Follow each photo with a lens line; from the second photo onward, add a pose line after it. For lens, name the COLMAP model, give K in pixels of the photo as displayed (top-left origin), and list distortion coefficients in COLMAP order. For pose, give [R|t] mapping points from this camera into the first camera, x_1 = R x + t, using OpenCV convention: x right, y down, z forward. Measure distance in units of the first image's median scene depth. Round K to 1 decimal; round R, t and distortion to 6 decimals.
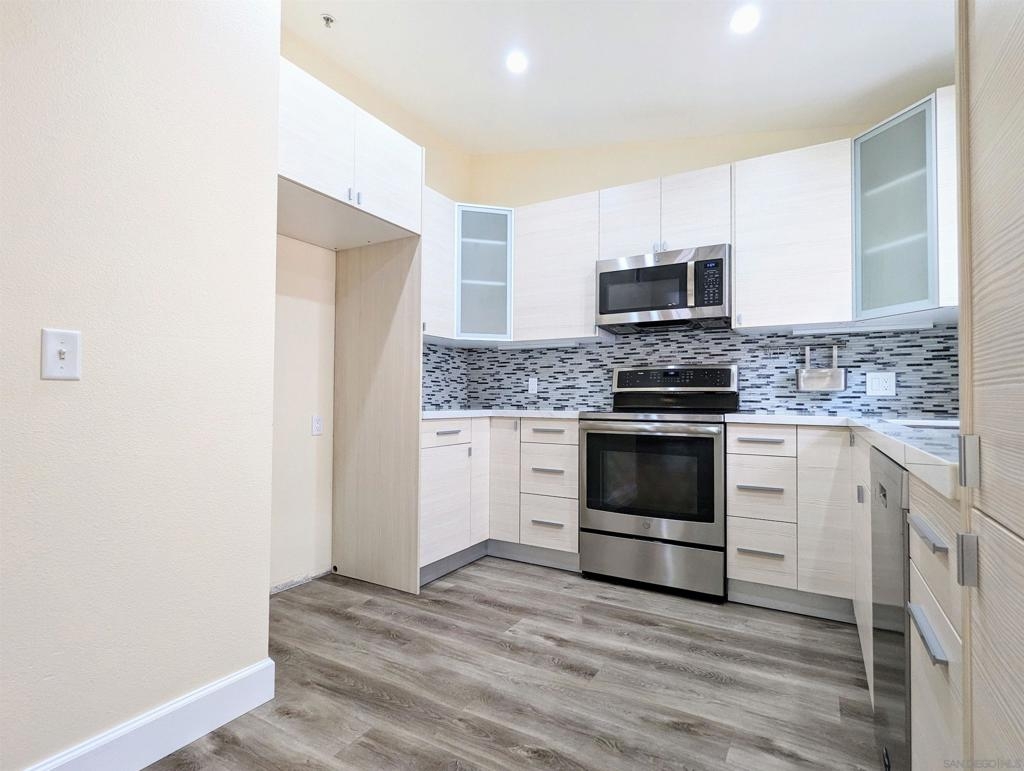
lens RADIAL K [[520.5, 0, 522.2], [0, 520.5, 388.1], [0, 0, 1]] dist [0.005548, 0.000443]
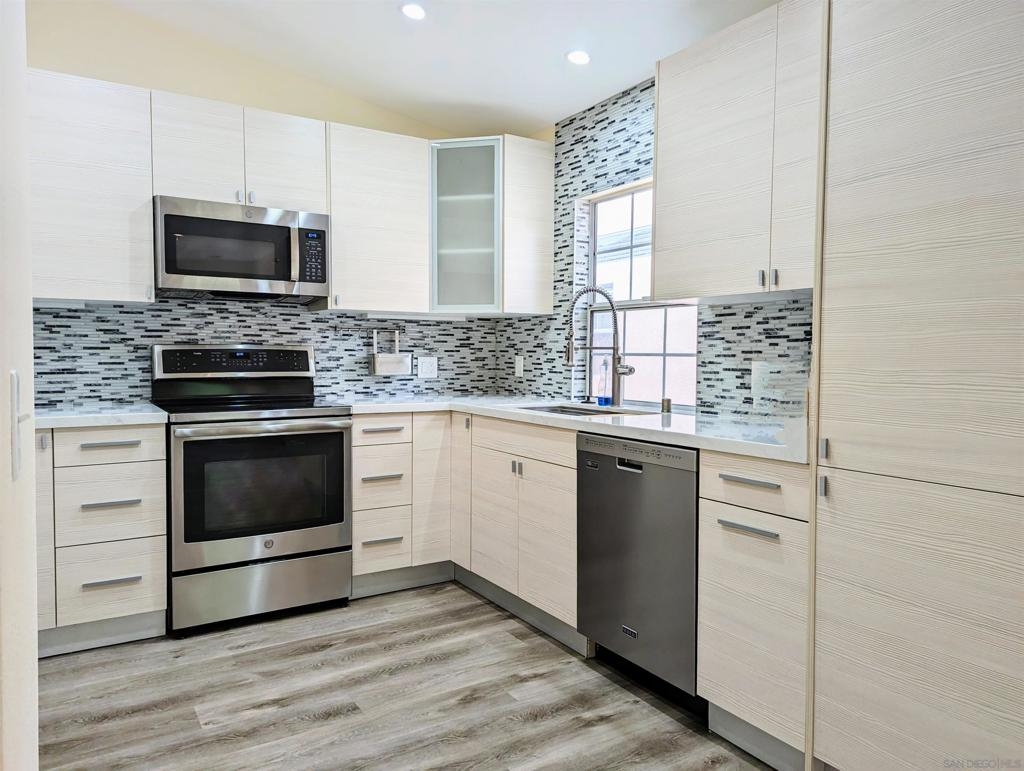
lens RADIAL K [[718.5, 0, 495.6], [0, 718.5, 380.5], [0, 0, 1]] dist [0.068039, -0.042897]
pose [[0.481007, -0.040159, 0.875797, -0.528977], [-0.021614, 0.998104, 0.057638, -0.064416], [-0.876450, -0.046654, 0.479227, 0.125255]]
